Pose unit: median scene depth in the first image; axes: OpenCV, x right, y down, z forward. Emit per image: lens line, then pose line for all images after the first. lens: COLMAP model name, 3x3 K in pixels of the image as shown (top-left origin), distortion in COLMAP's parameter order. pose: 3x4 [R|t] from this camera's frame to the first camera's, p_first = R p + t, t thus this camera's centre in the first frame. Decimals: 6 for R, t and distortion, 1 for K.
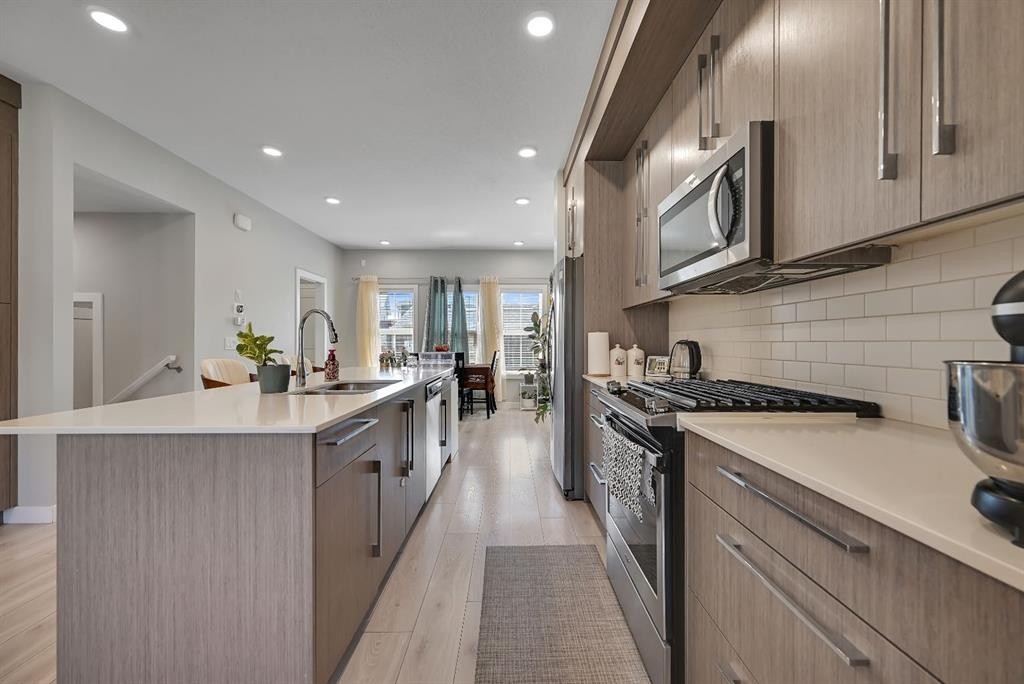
lens RADIAL K [[408.6, 0, 515.8], [0, 408.6, 341.2], [0, 0, 1]] dist [-0.001443, -0.000168]
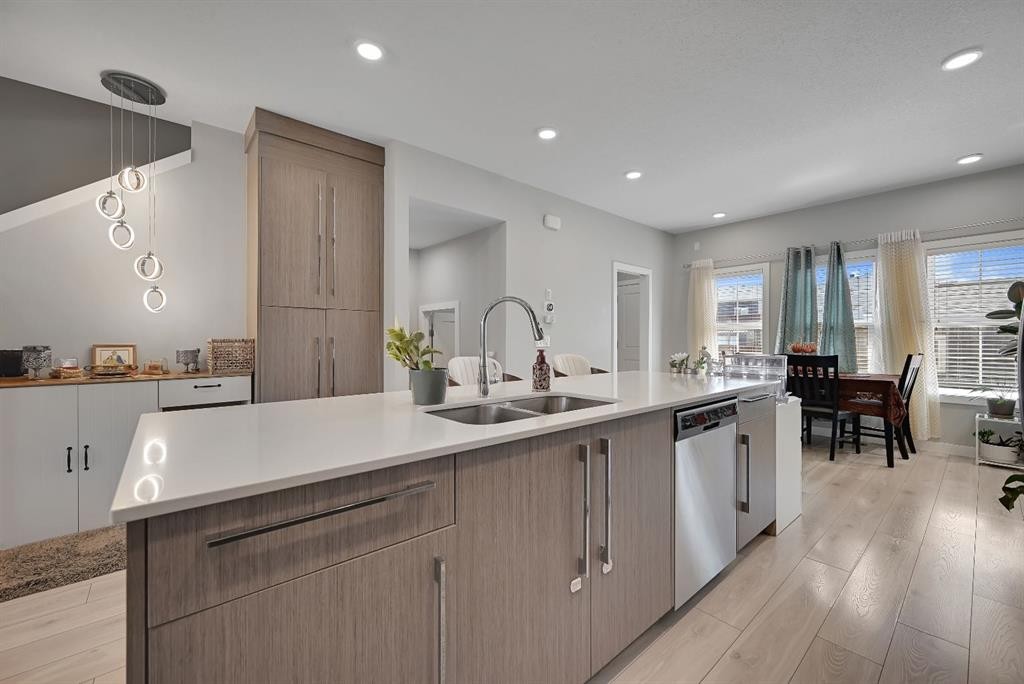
lens RADIAL K [[404.5, 0, 516.1], [0, 404.5, 339.4], [0, 0, 1]] dist [-0.001324, -0.000141]
pose [[0.640469, -0.001081, -0.767983, 0.036744], [0.002379, 0.999997, 0.000577, 0.000856], [0.767980, -0.002197, 0.640469, 0.203088]]
